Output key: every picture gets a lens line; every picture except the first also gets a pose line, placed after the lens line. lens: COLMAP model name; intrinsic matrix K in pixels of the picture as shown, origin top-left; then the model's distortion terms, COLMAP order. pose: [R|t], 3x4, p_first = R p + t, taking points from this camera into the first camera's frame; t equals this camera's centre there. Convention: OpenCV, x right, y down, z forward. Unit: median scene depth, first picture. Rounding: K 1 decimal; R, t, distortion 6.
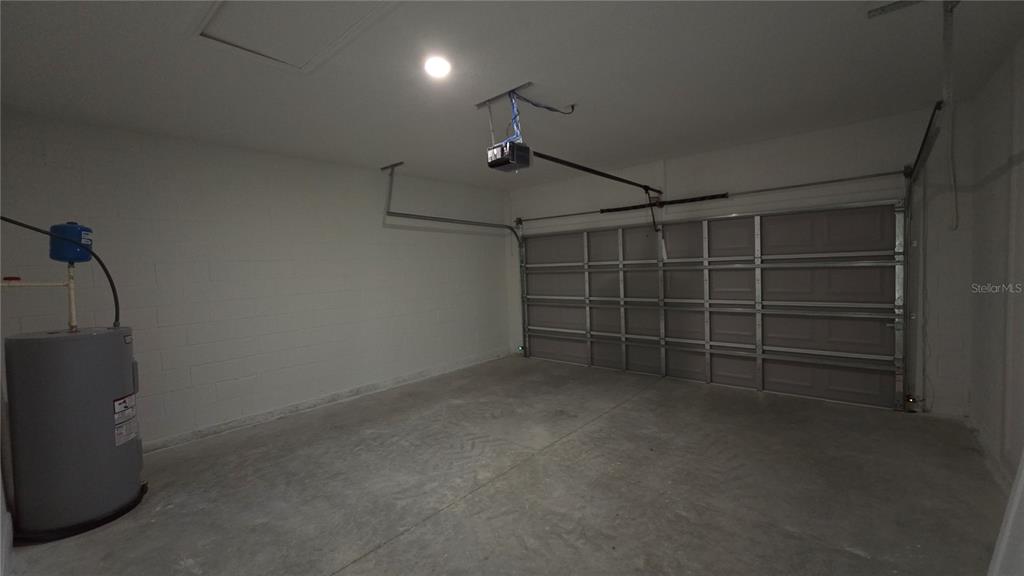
lens RADIAL K [[413.8, 0, 518.4], [0, 413.8, 285.1], [0, 0, 1]] dist [-0.001489, -0.000267]
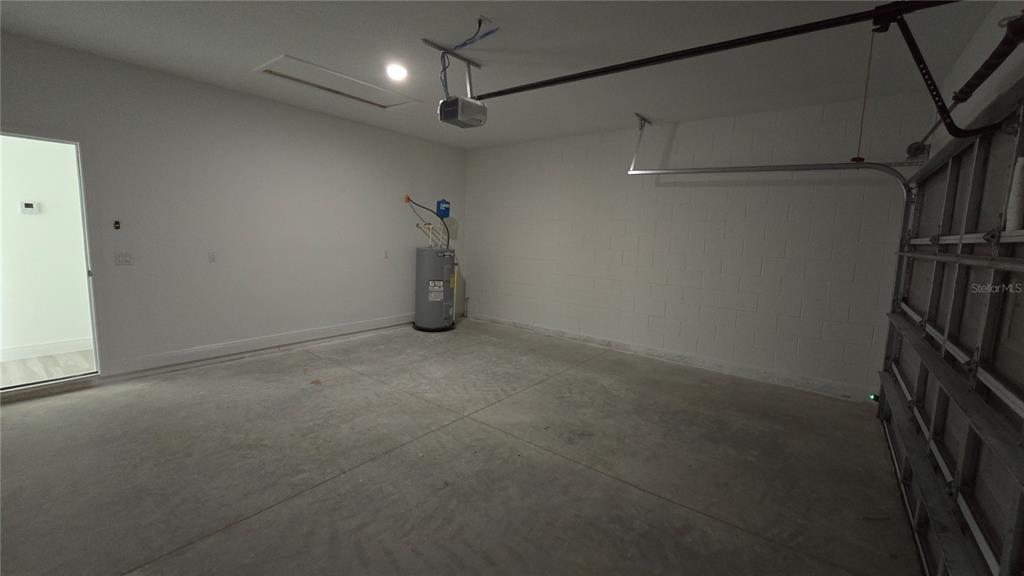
lens RADIAL K [[413.8, 0, 518.6], [0, 413.8, 281.6], [0, 0, 1]] dist [-0.001489, -0.000267]
pose [[0.059154, 0.153639, -0.986355, 0.901103], [-0.085567, 0.985229, 0.148332, -0.060361], [0.994575, 0.075625, 0.071427, 0.956317]]
